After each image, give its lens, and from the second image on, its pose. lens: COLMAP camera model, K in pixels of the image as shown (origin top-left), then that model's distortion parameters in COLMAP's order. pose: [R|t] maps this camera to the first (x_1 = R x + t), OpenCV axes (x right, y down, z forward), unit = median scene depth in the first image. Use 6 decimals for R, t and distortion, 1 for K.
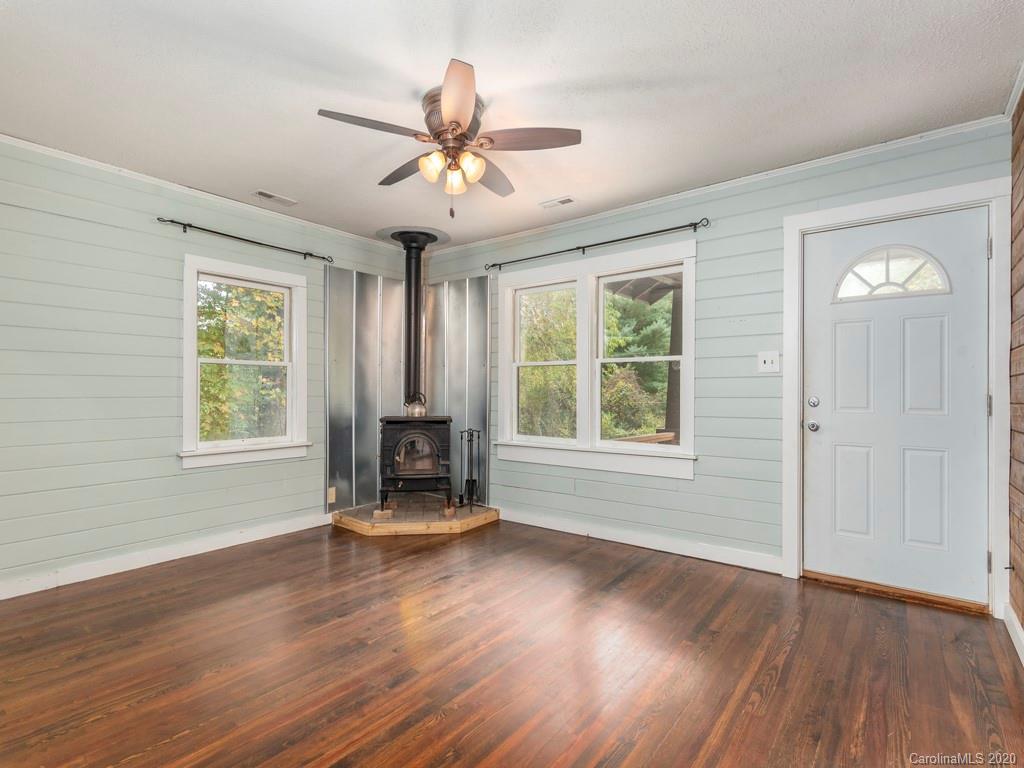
lens RADIAL K [[507.9, 0, 508.6], [0, 507.9, 389.1], [0, 0, 1]] dist [0.012873, 0.000092]
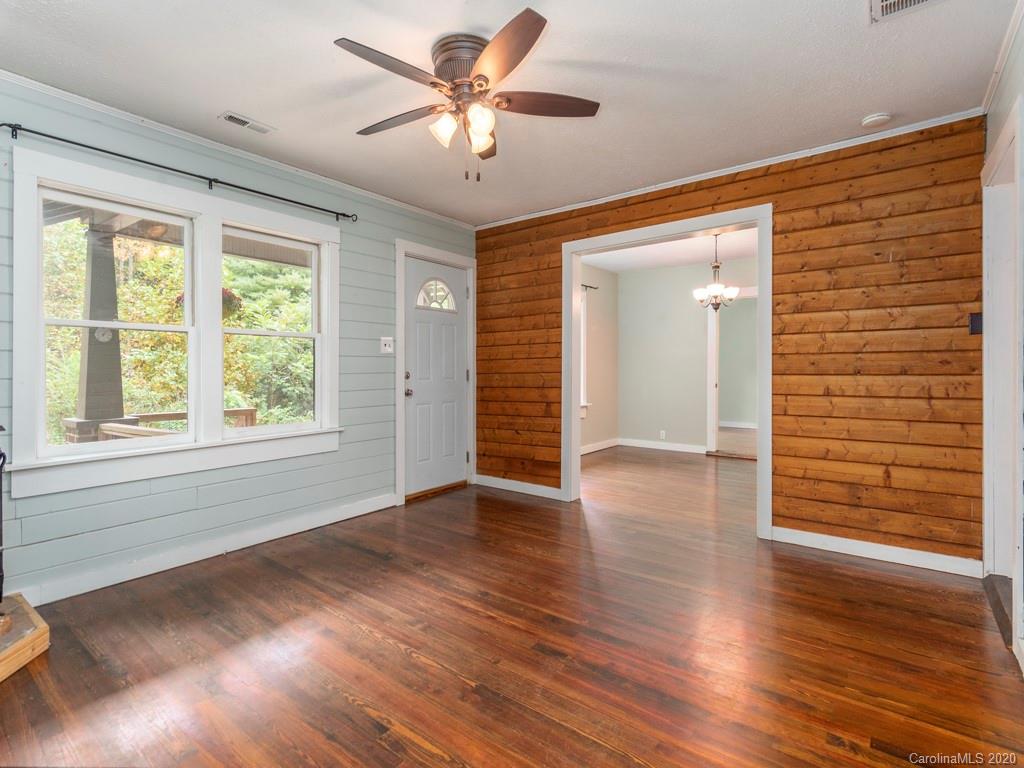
lens RADIAL K [[507.9, 0, 507.8], [0, 507.9, 374.7], [0, 0, 1]] dist [0.012873, 0.000092]
pose [[-0.006513, -0.014500, 0.999874, -0.724741], [-0.001216, 0.999894, 0.014492, 0.001803], [-0.999978, -0.001121, -0.006530, 0.651202]]
